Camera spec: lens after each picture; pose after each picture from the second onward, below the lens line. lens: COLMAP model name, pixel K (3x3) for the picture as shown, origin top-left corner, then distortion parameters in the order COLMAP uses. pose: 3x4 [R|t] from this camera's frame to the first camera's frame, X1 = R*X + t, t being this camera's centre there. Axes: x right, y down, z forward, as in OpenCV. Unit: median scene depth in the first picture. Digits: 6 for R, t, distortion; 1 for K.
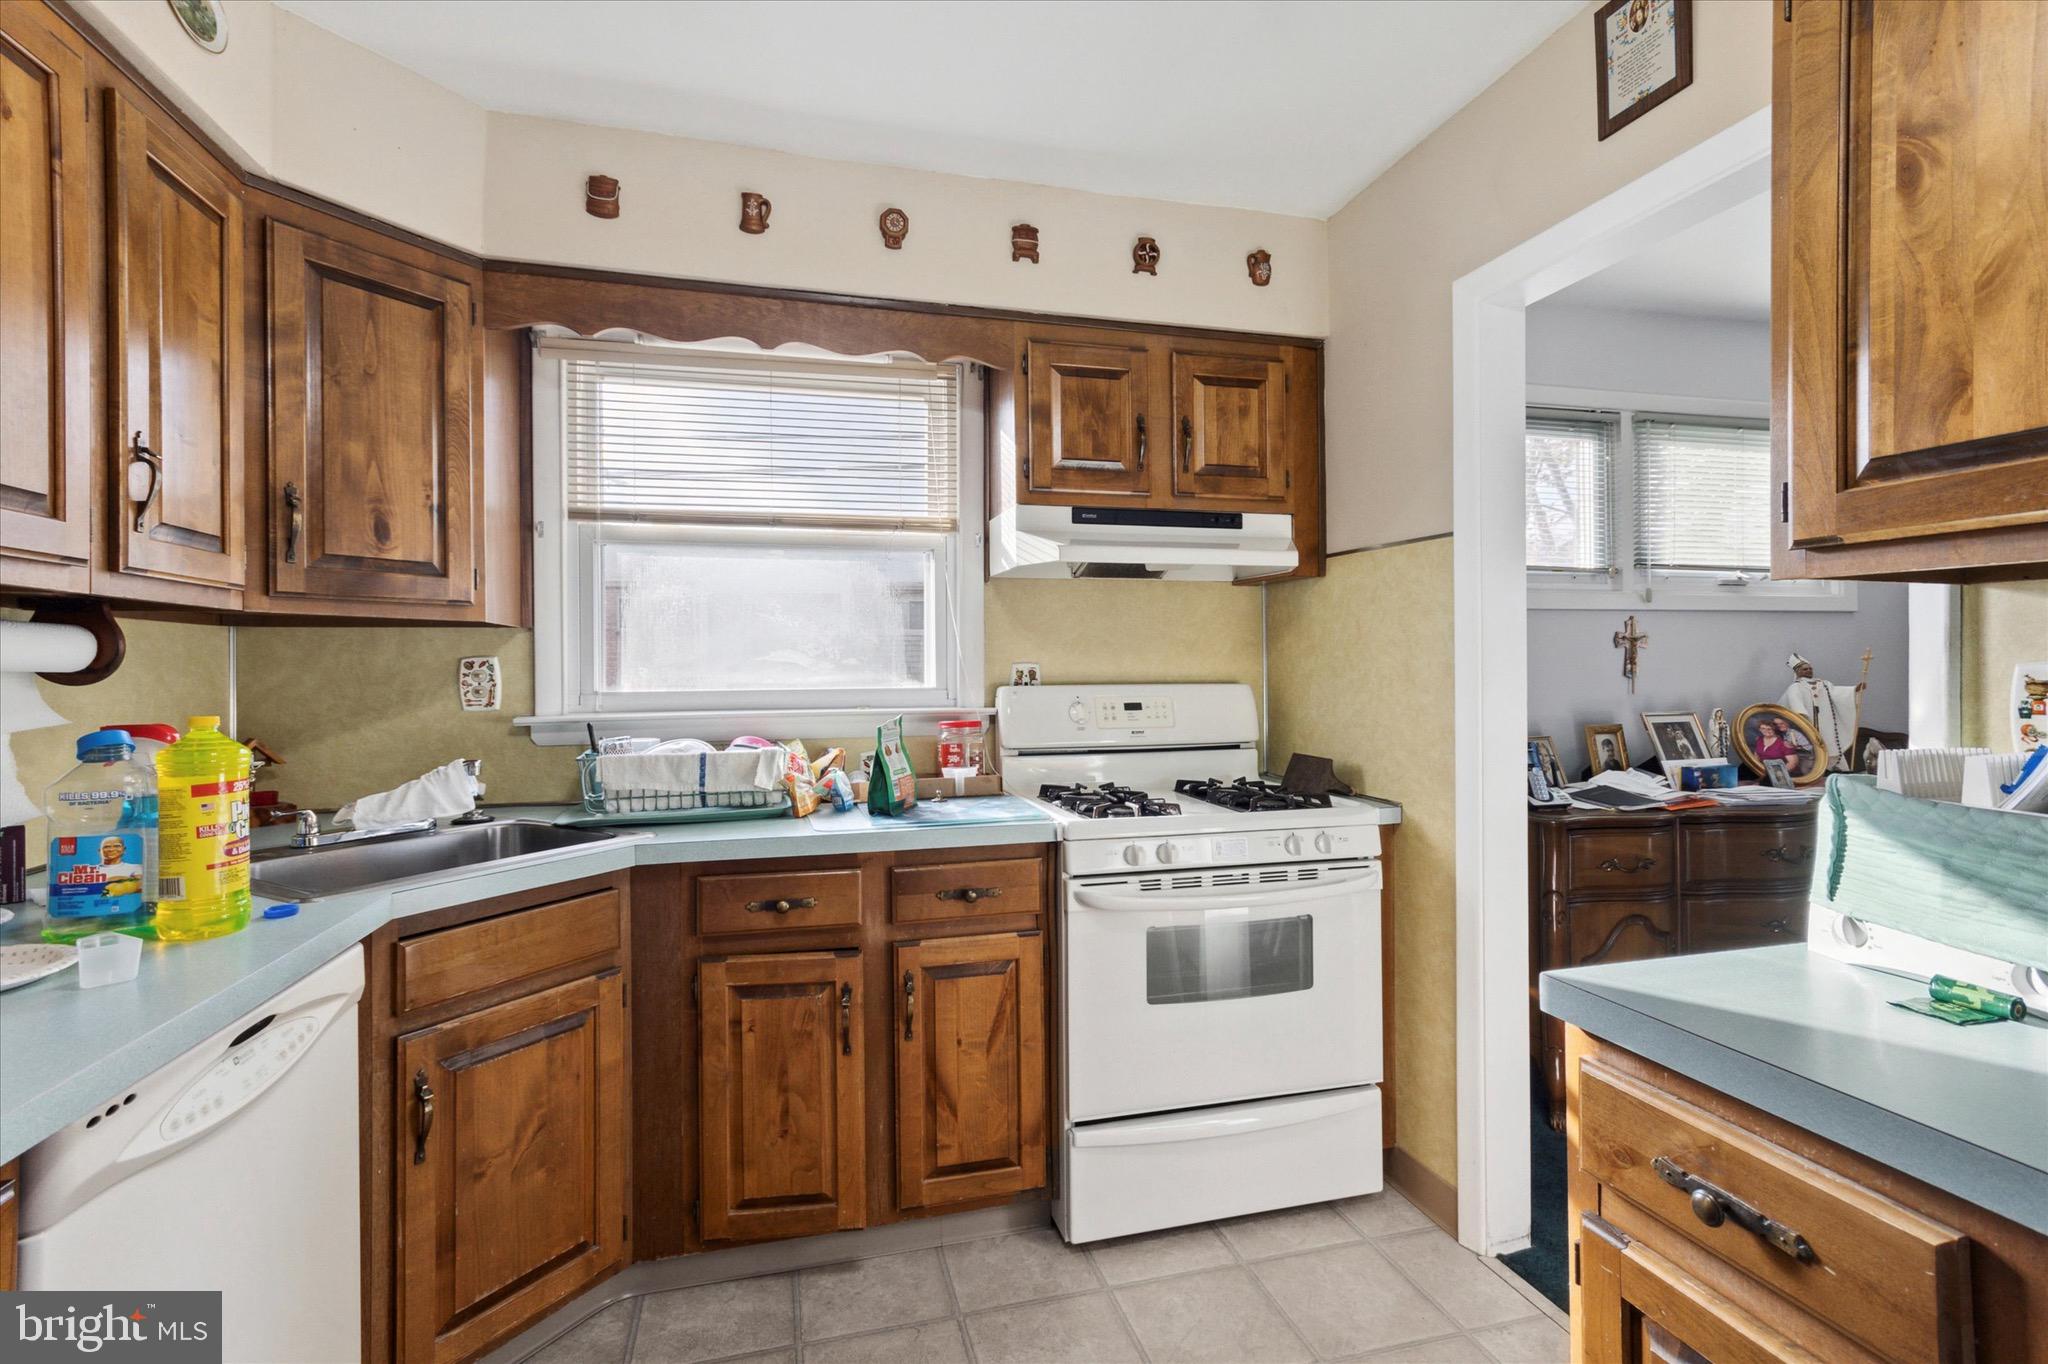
lens RADIAL K [[976.0, 0, 1016.5], [0, 976.0, 670.1], [0, 0, 1]] dist [0.020998, -0.000807]
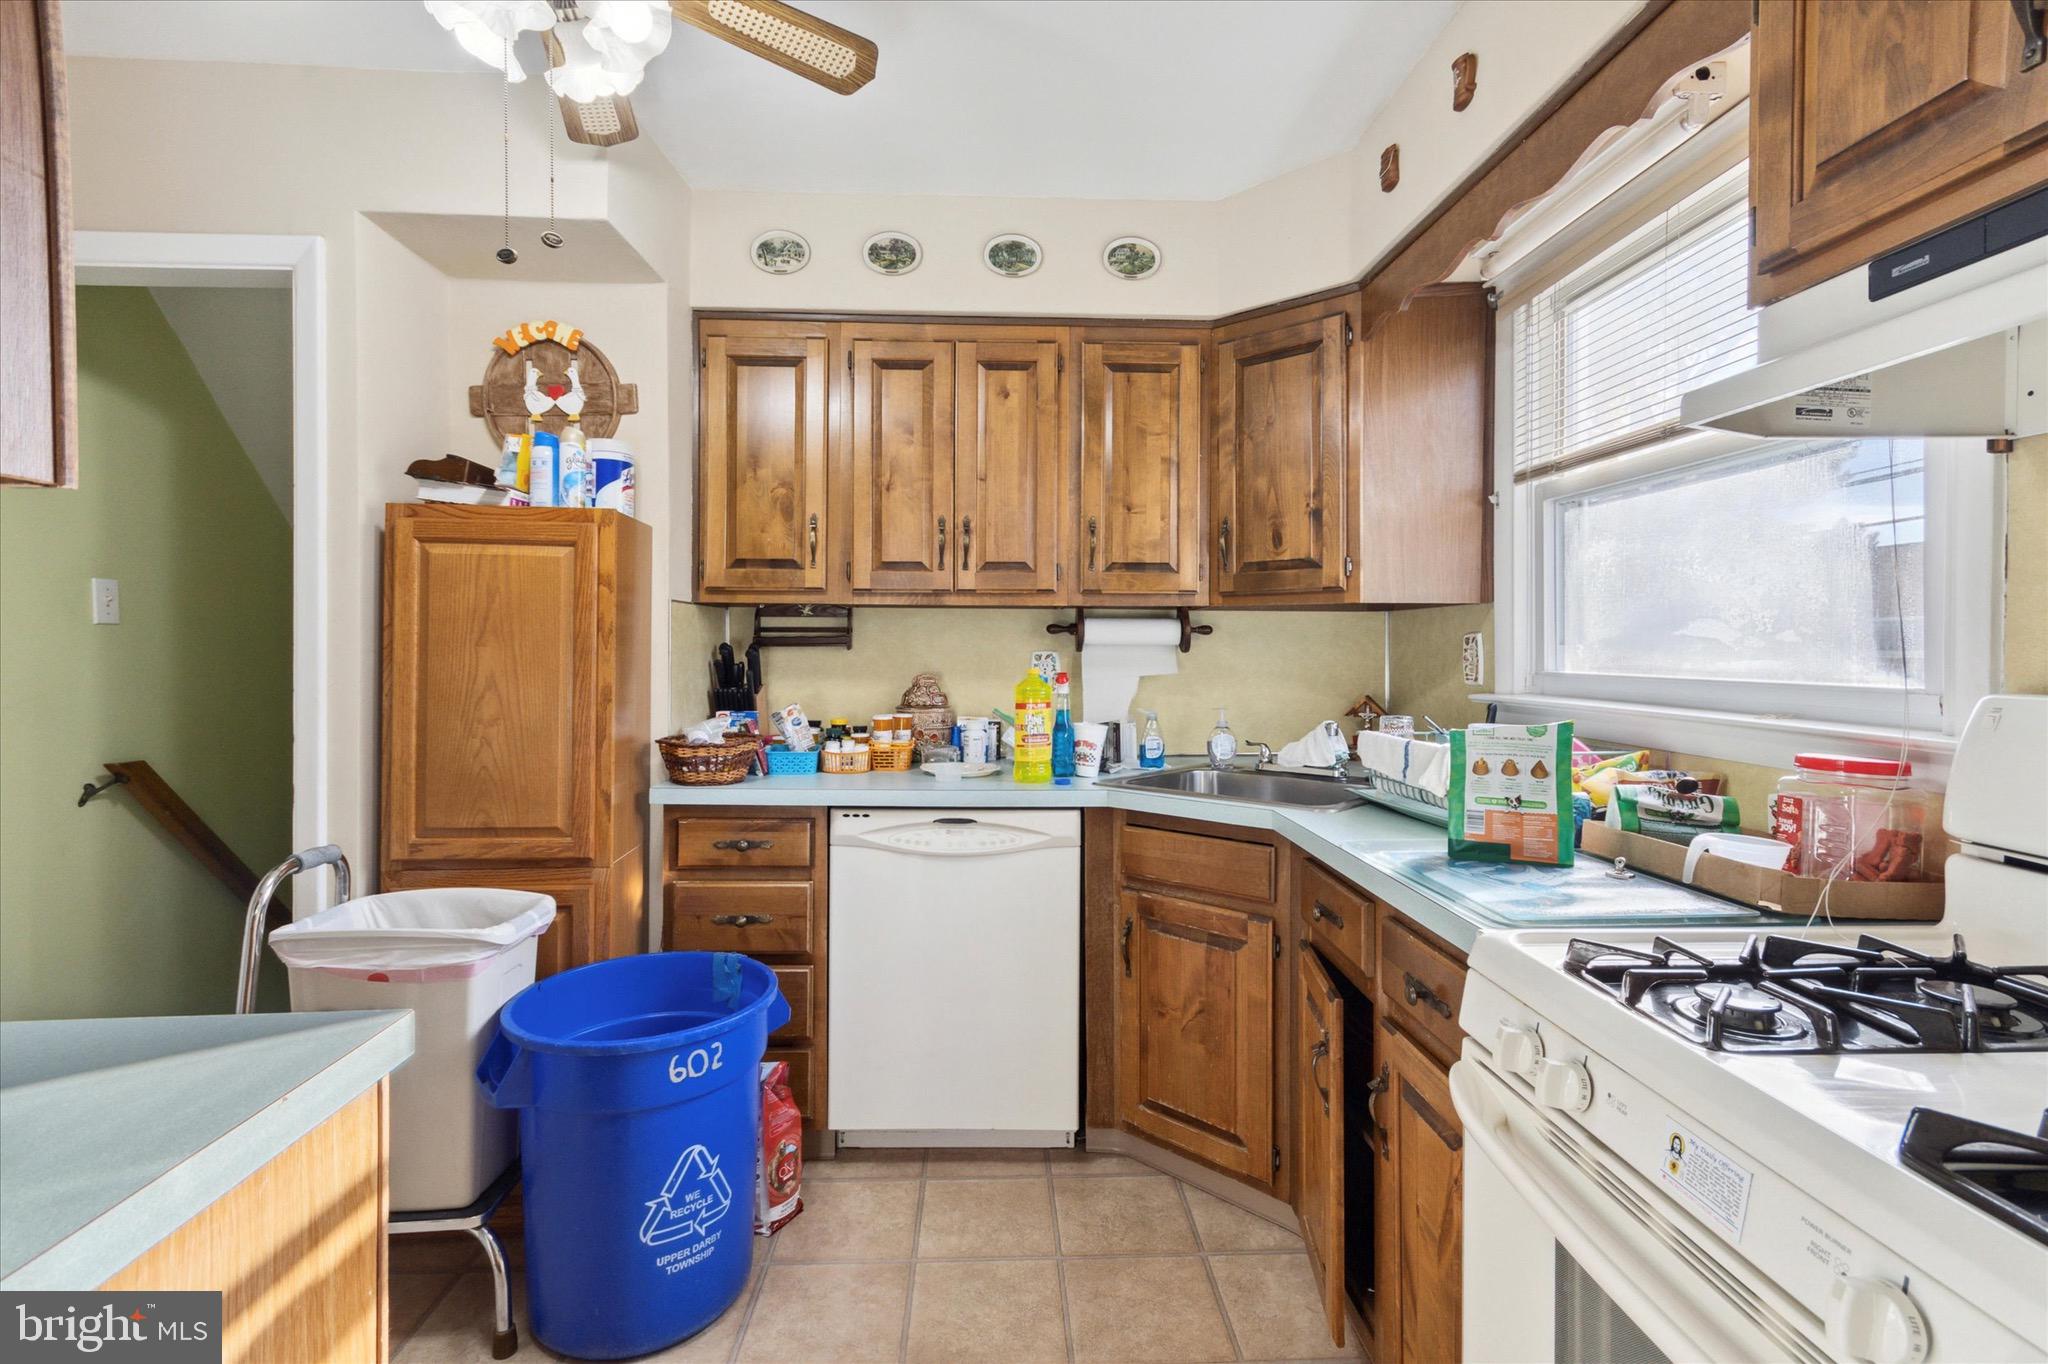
lens RADIAL K [[976.0, 0, 1001.9], [0, 976.0, 651.8], [0, 0, 1]] dist [0.020998, -0.000807]
pose [[-0.229063, 0.012523, -0.973331, 0.542751], [-0.003481, 0.999900, 0.013684, -0.006302], [0.973405, 0.006523, -0.228997, 0.722087]]
